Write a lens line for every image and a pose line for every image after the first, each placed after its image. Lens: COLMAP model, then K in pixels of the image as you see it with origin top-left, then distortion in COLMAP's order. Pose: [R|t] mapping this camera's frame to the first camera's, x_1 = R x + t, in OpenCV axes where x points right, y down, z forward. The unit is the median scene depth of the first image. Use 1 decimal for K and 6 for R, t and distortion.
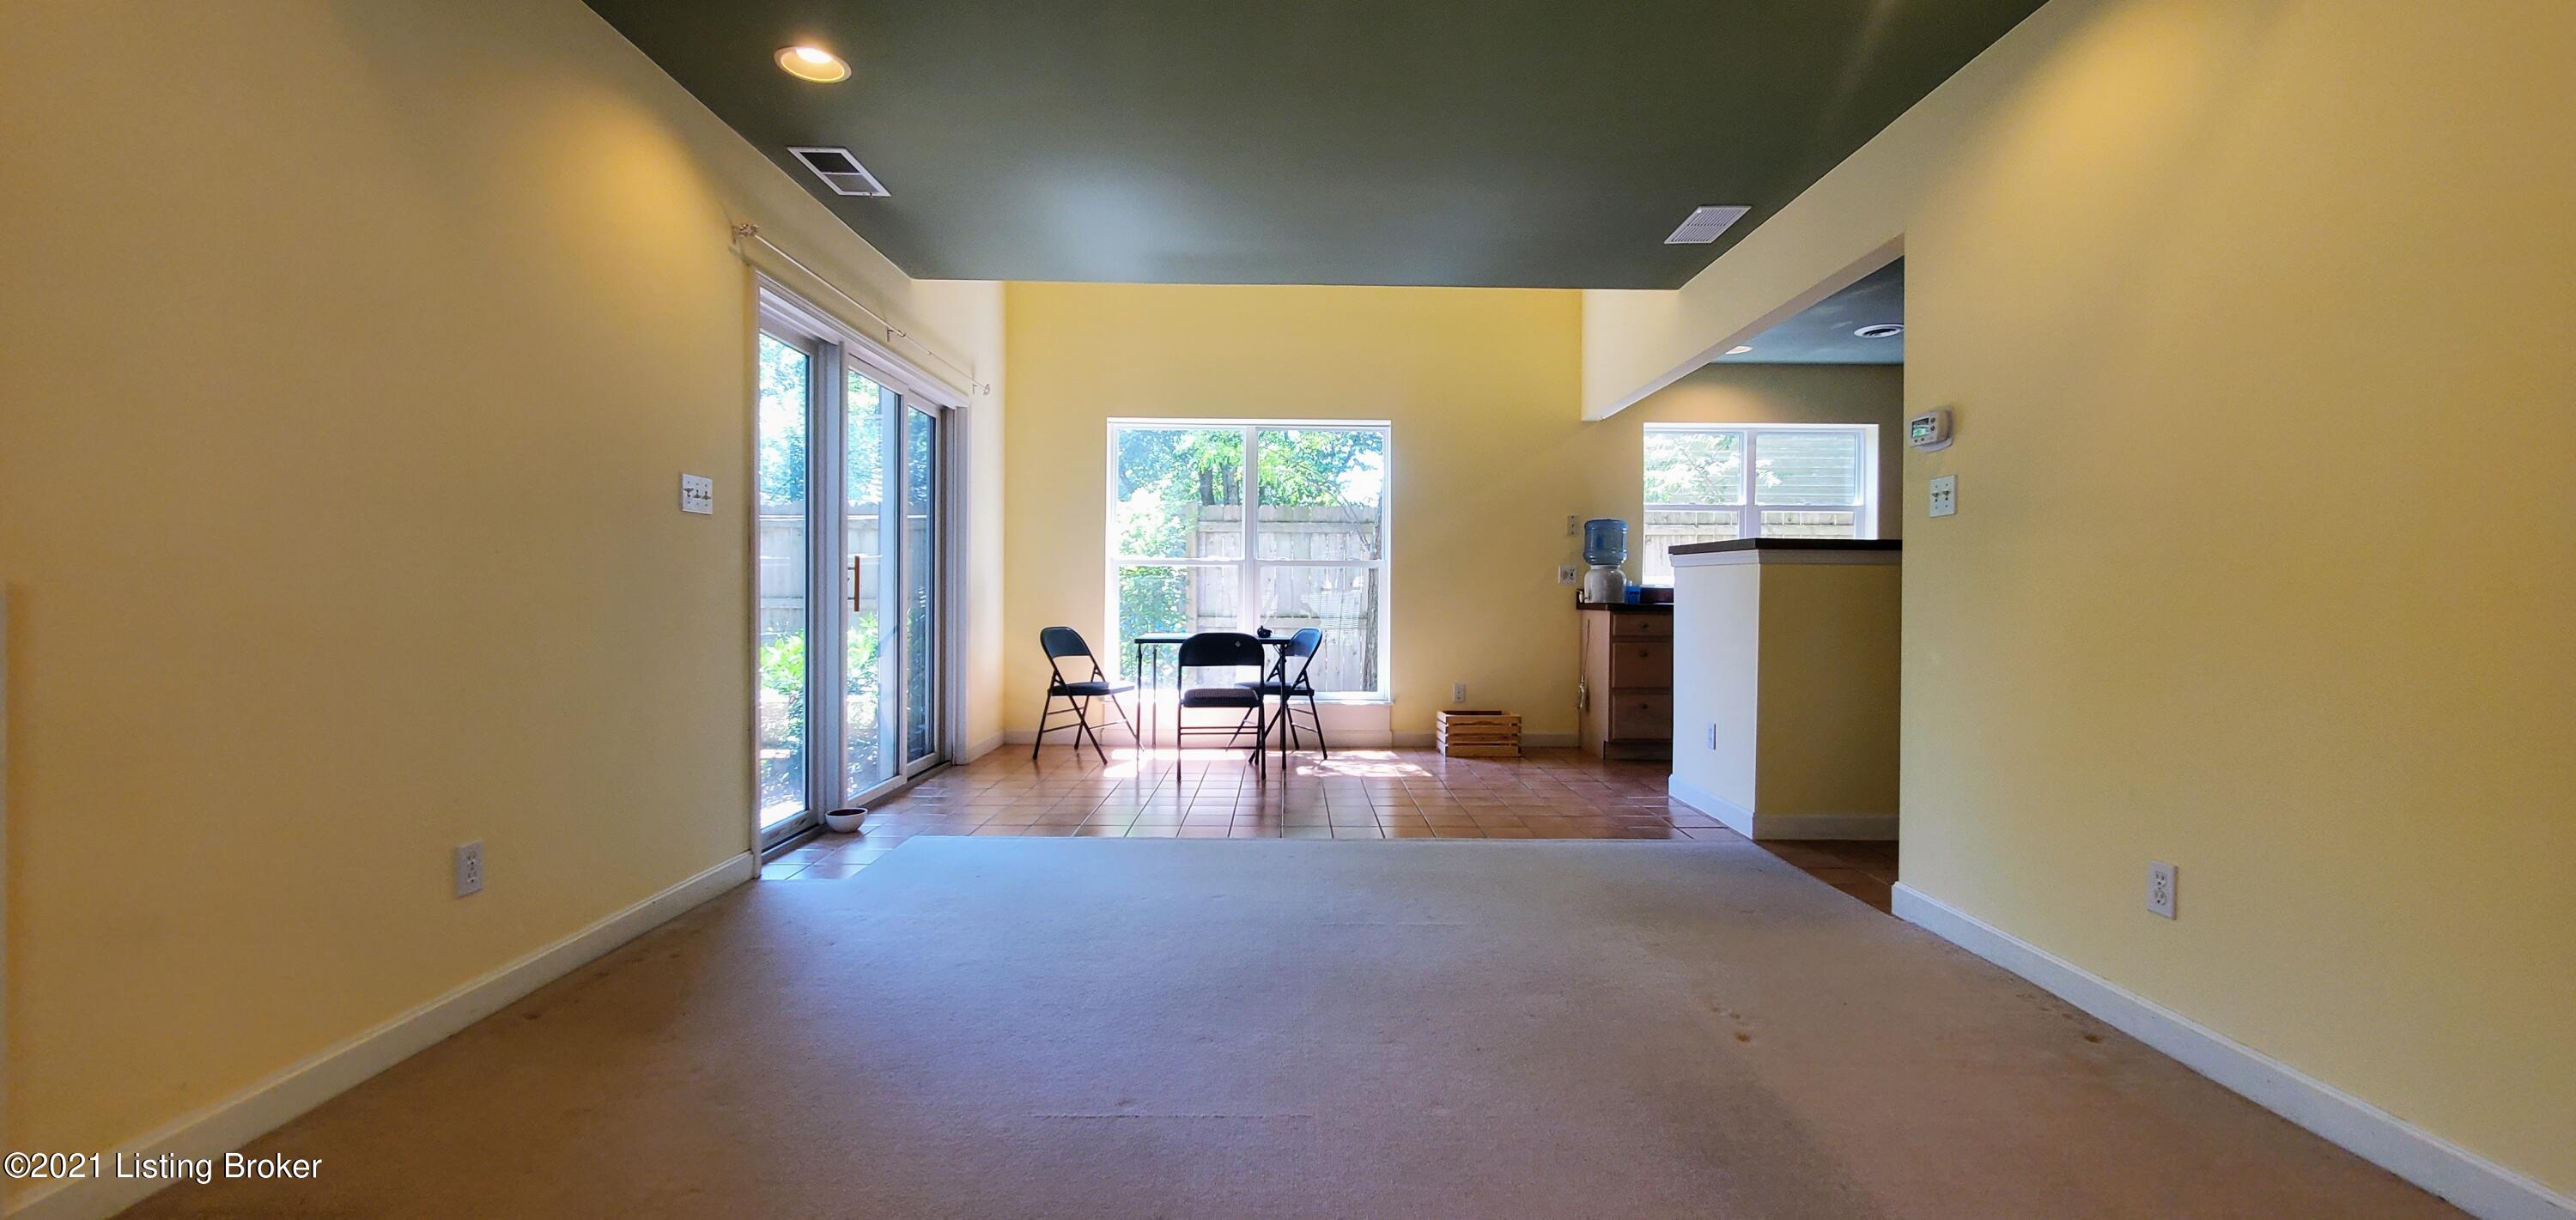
lens RADIAL K [[1037.0, 0, 1296.6], [0, 1037.0, 610.5], [0, 0, 1]] dist [-0.001543, 0.000028]
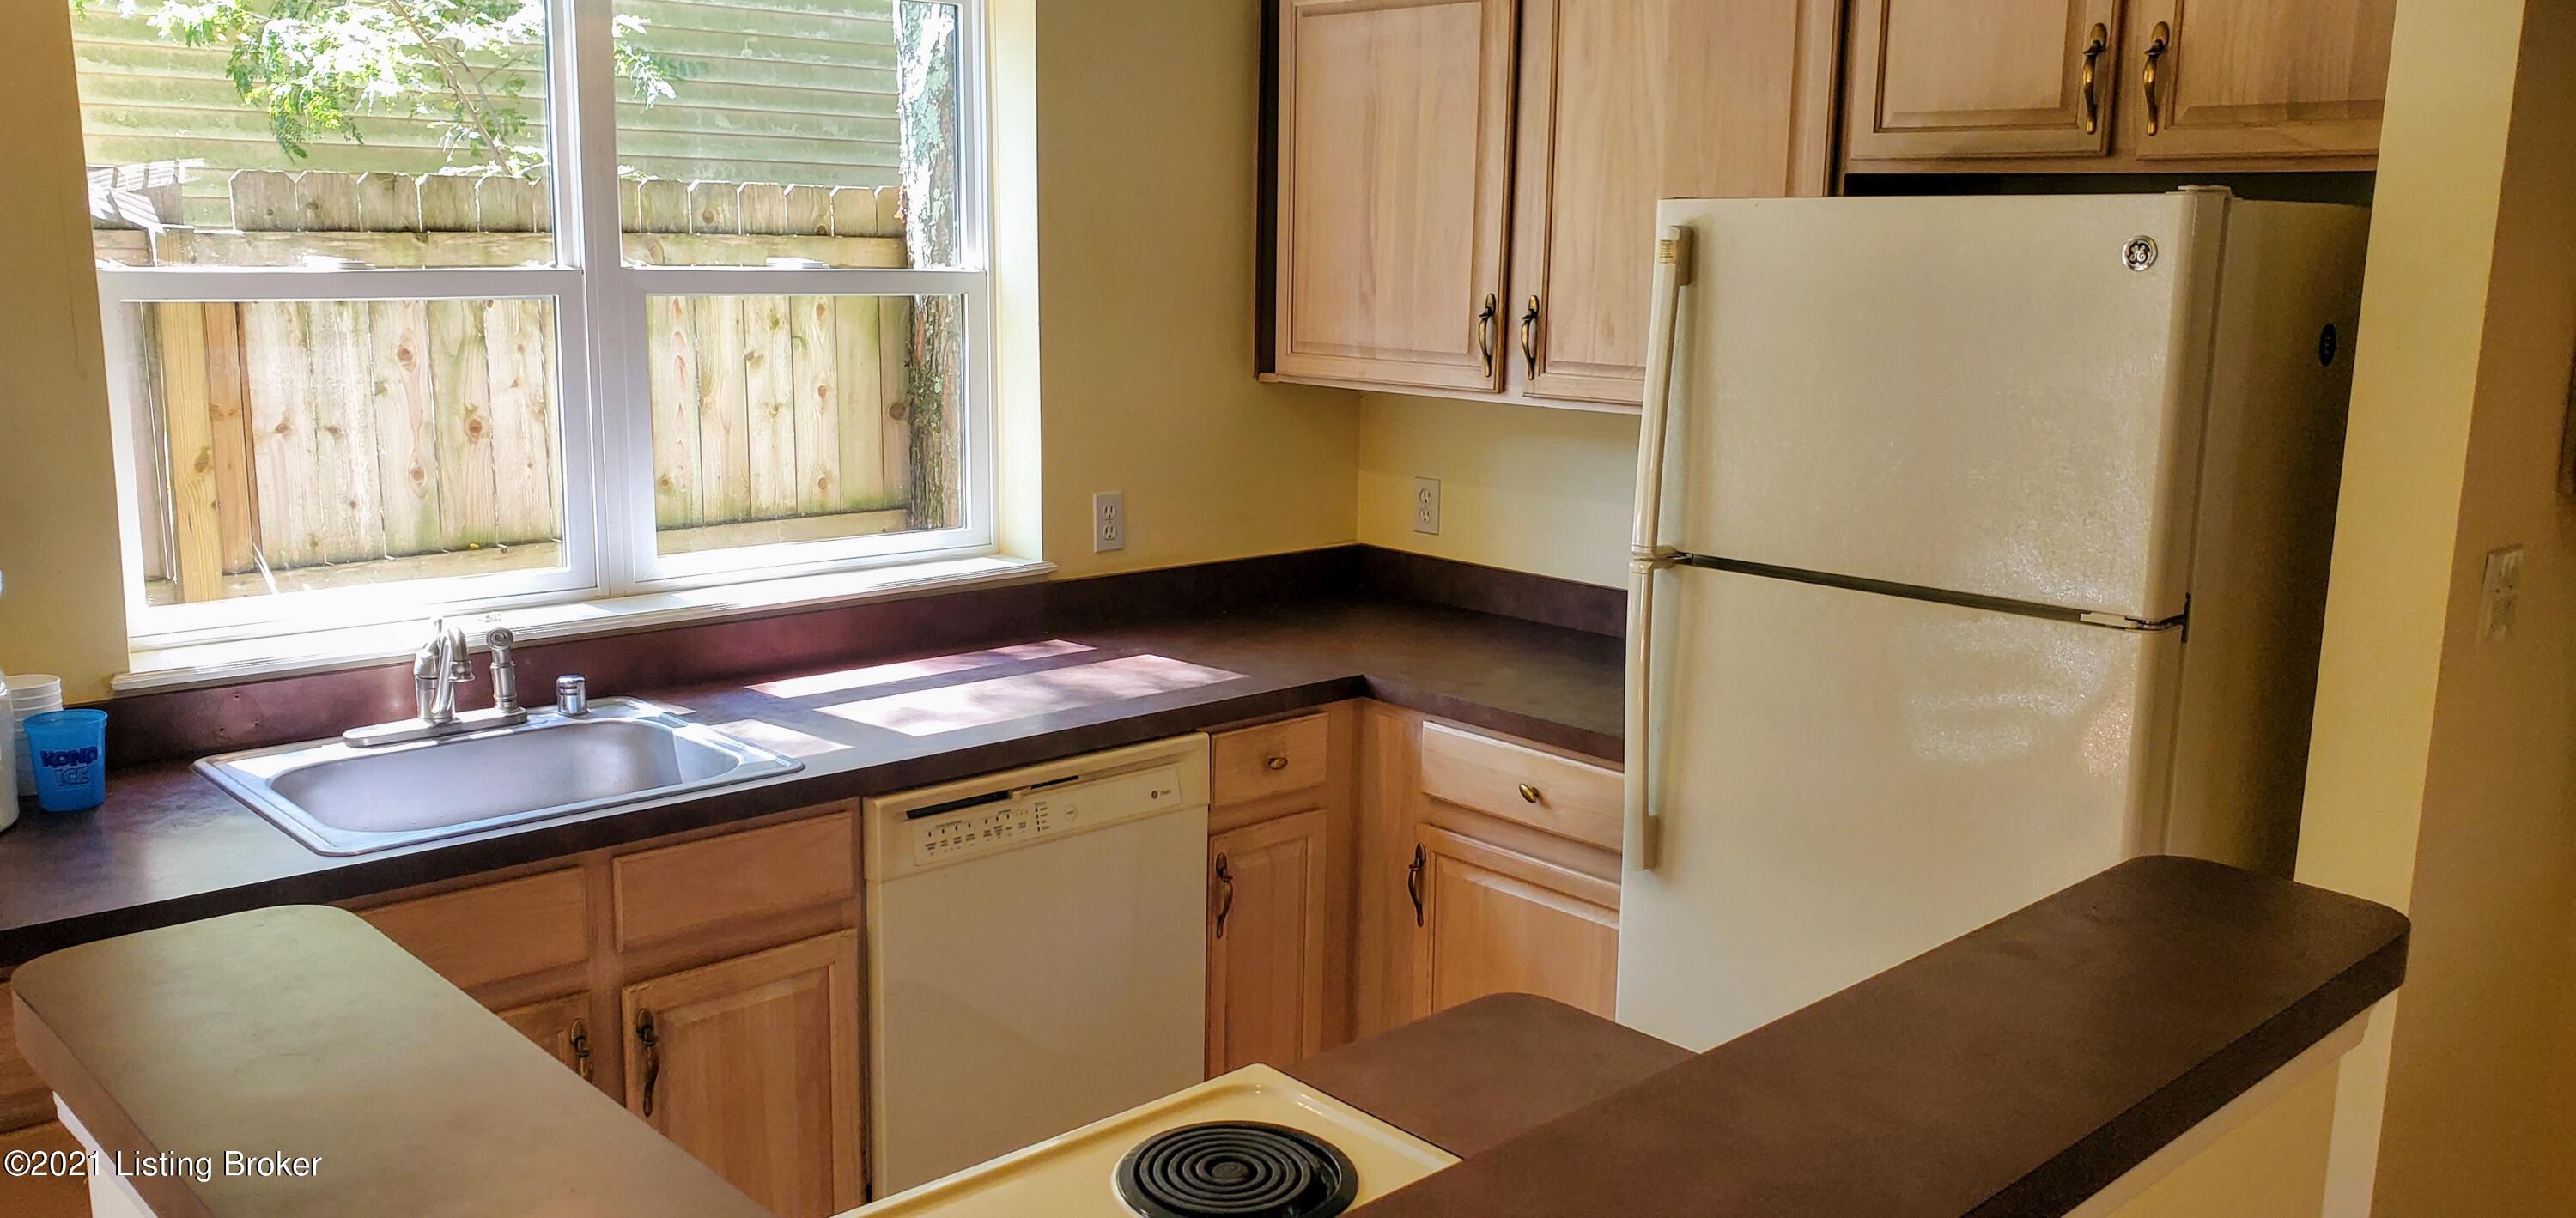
lens RADIAL K [[1994.9, 0, 1288.0], [0, 1994.9, 609.0], [0, 0, 1]] dist [0.147363, -0.326607]
pose [[0.738927, -0.106318, 0.665344, 0.160071], [-0.013471, 0.984944, 0.172350, -0.074679], [-0.673651, -0.136317, 0.726369, 0.369374]]
